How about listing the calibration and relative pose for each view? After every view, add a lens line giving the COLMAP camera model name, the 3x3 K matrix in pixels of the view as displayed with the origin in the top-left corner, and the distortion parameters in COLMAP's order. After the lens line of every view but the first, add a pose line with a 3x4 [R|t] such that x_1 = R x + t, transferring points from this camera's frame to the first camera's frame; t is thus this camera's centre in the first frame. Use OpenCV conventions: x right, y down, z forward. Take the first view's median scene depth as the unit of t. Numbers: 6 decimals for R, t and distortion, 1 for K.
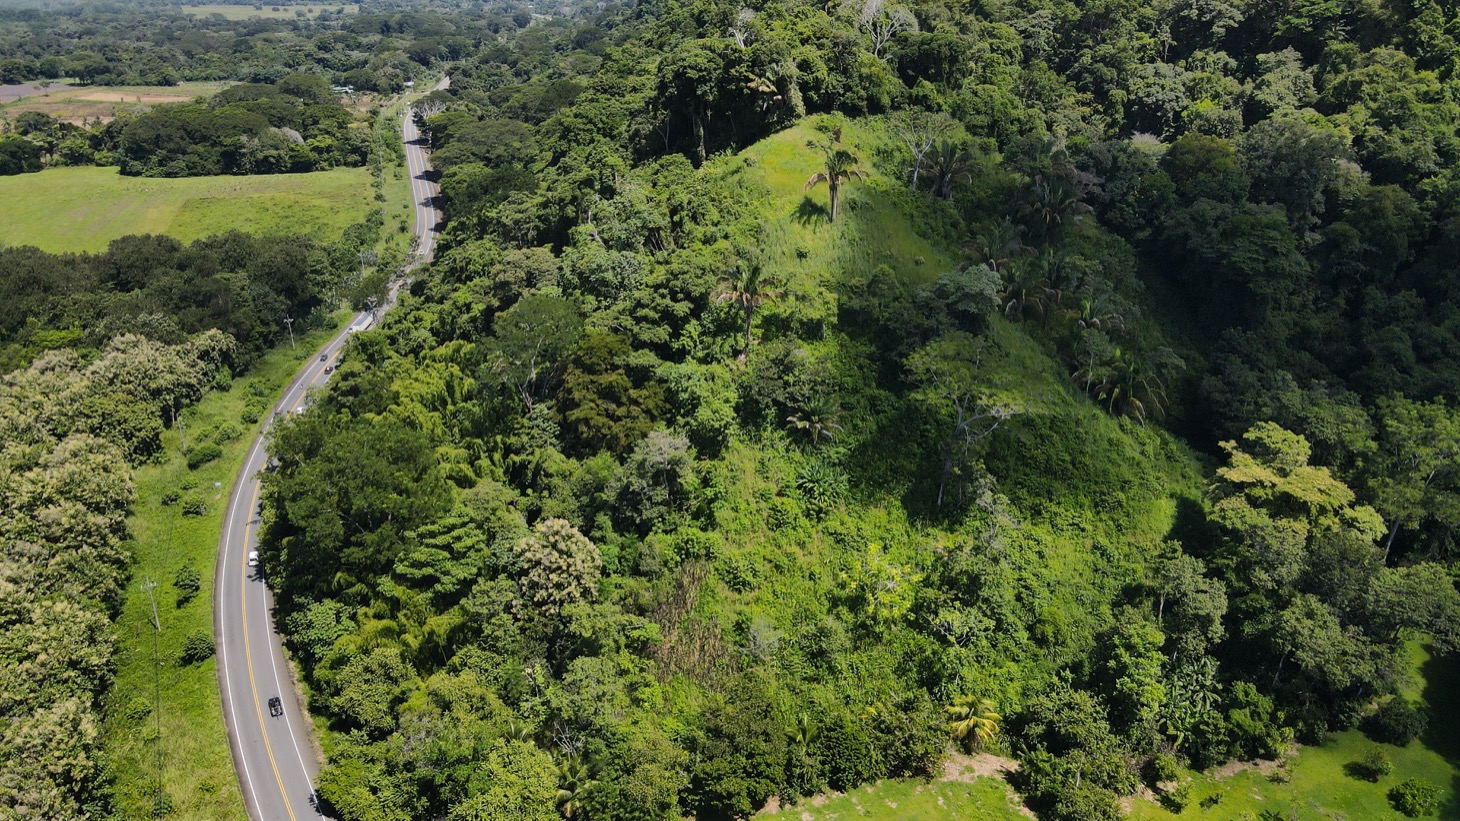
lens RADIAL K [[1086.1, 0, 726.0], [0, 1086.1, 408.9], [0, 0, 1]] dist [-0.005161, 0.030032]
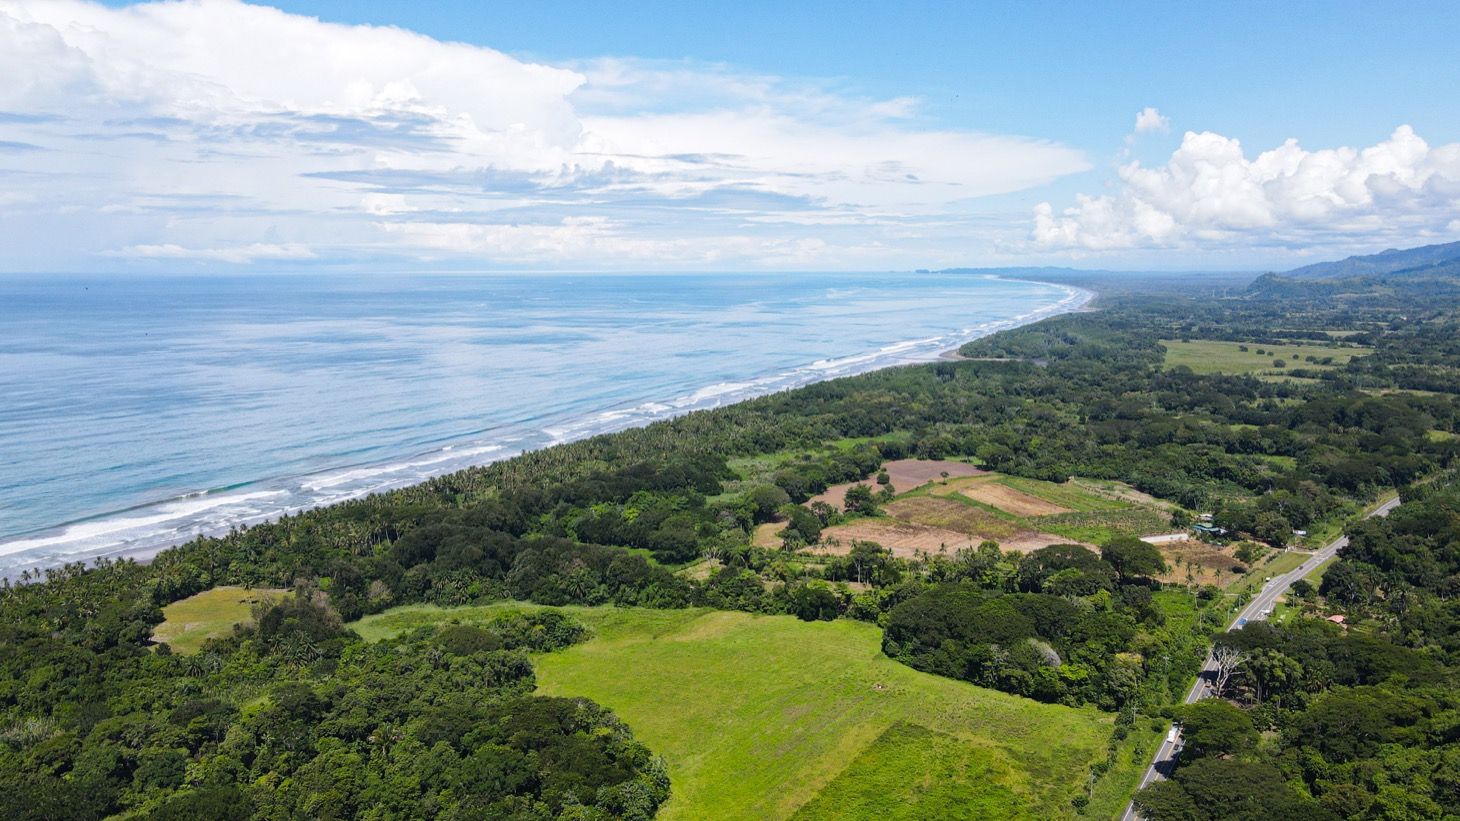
lens RADIAL K [[1086.1, 0, 722.8], [0, 1086.1, 403.5], [0, 0, 1]] dist [-0.005161, 0.030032]
pose [[0.646960, 0.103753, -0.755432, 0.211657], [-0.295633, 0.947341, -0.123072, -0.783108], [0.702883, 0.302953, 0.643564, 0.588078]]
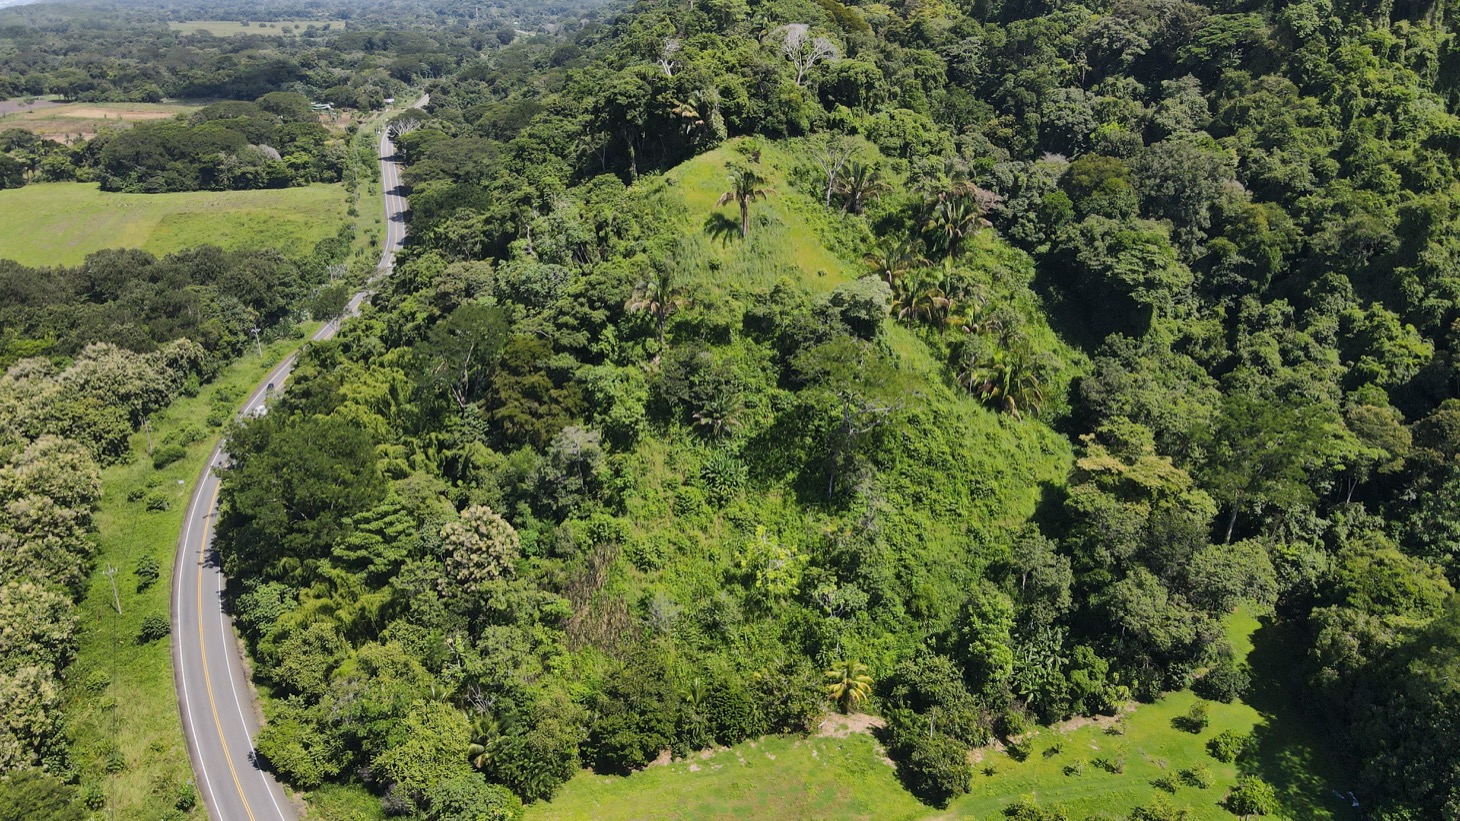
lens RADIAL K [[1086.1, 0, 726.1], [0, 1086.1, 409.1], [0, 0, 1]] dist [-0.005161, 0.030032]
pose [[0.999954, -0.002091, 0.009316, 0.067945], [0.002204, 0.999924, -0.012158, 0.013713], [-0.009290, 0.012178, 0.999883, -0.085876]]
